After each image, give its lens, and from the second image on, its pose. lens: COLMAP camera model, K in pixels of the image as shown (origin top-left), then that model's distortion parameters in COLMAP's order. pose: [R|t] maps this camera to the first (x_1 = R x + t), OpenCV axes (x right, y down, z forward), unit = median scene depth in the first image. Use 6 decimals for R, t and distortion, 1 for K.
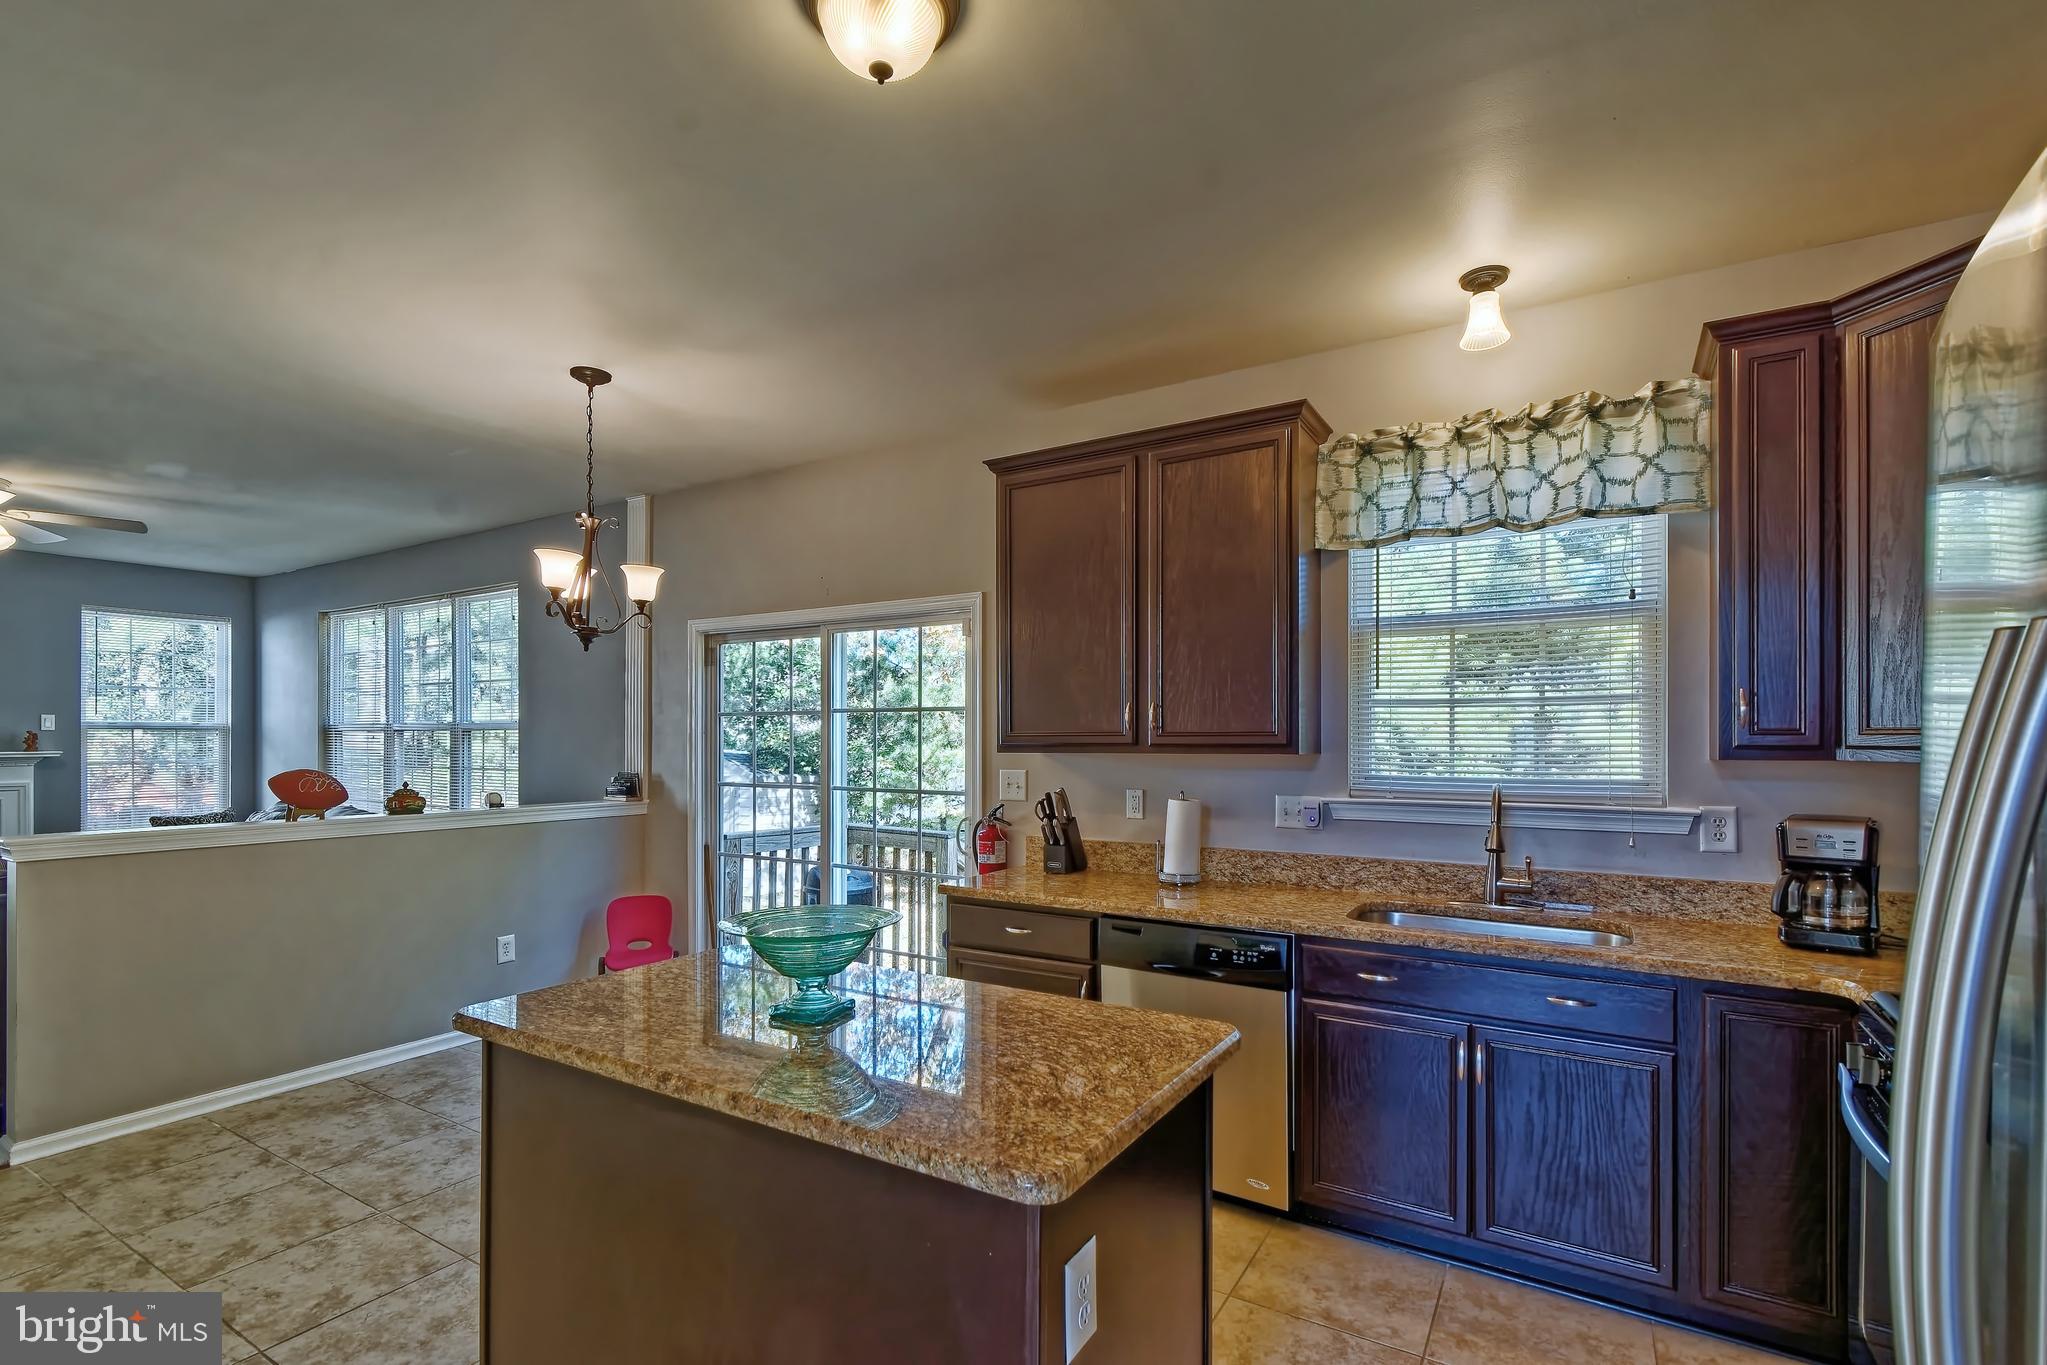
lens RADIAL K [[925.6, 0, 1023.5], [0, 925.6, 736.0], [0, 0, 1]] dist [-0.000197, -0.000492]
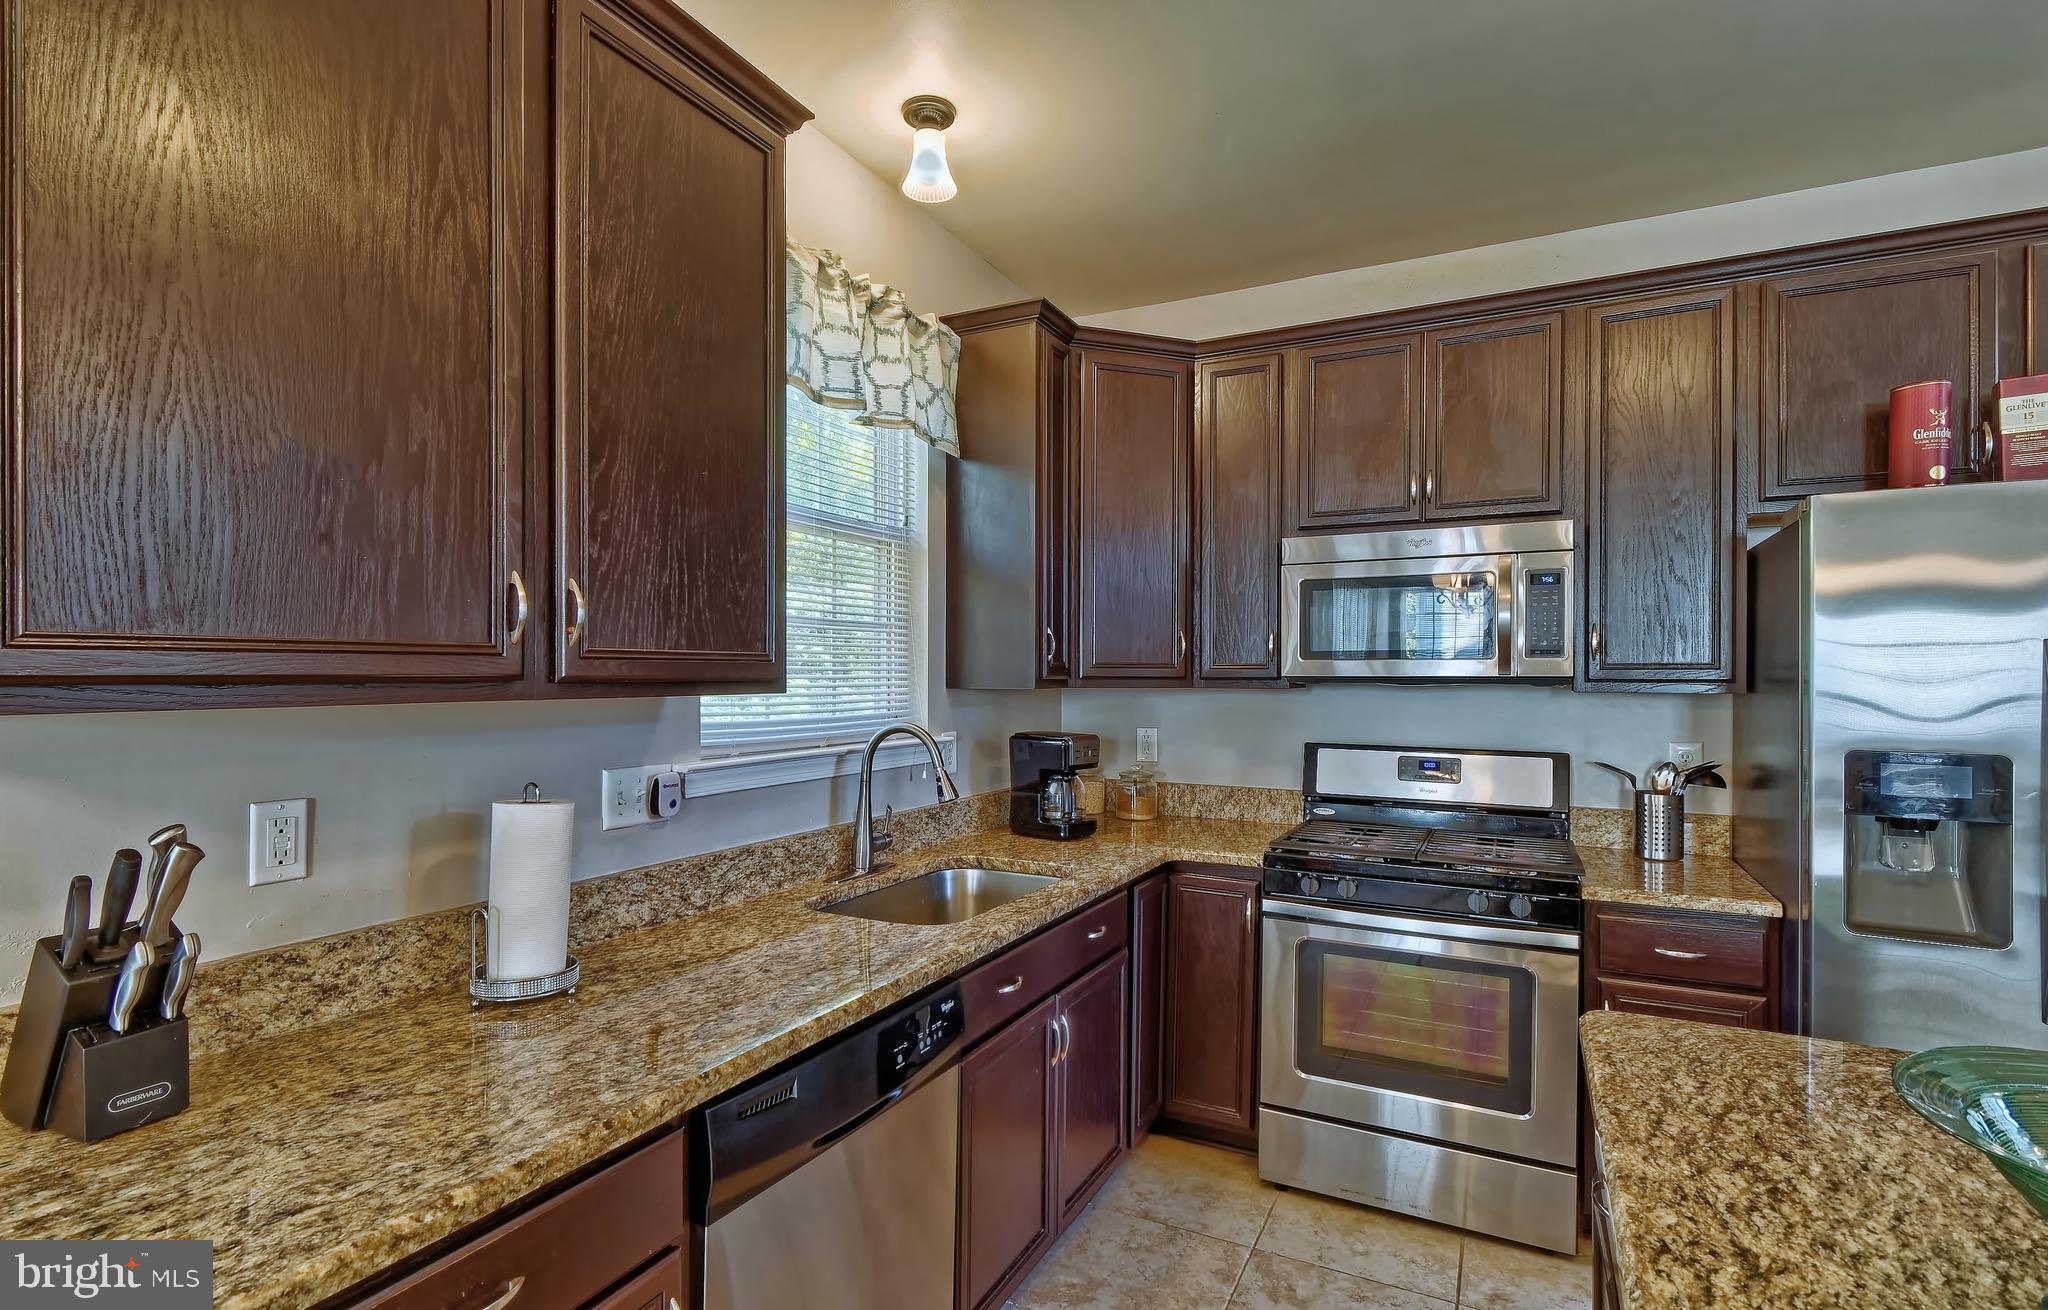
lens RADIAL K [[962.6, 0, 1026.1], [0, 962.6, 684.3], [0, 0, 1]] dist [-0.000734, -0.000285]
pose [[-0.080420, -0.010645, 0.996704, -0.342857], [-0.007214, 0.999923, 0.010098, 0.007010], [-0.996735, -0.006378, -0.080490, 0.904647]]
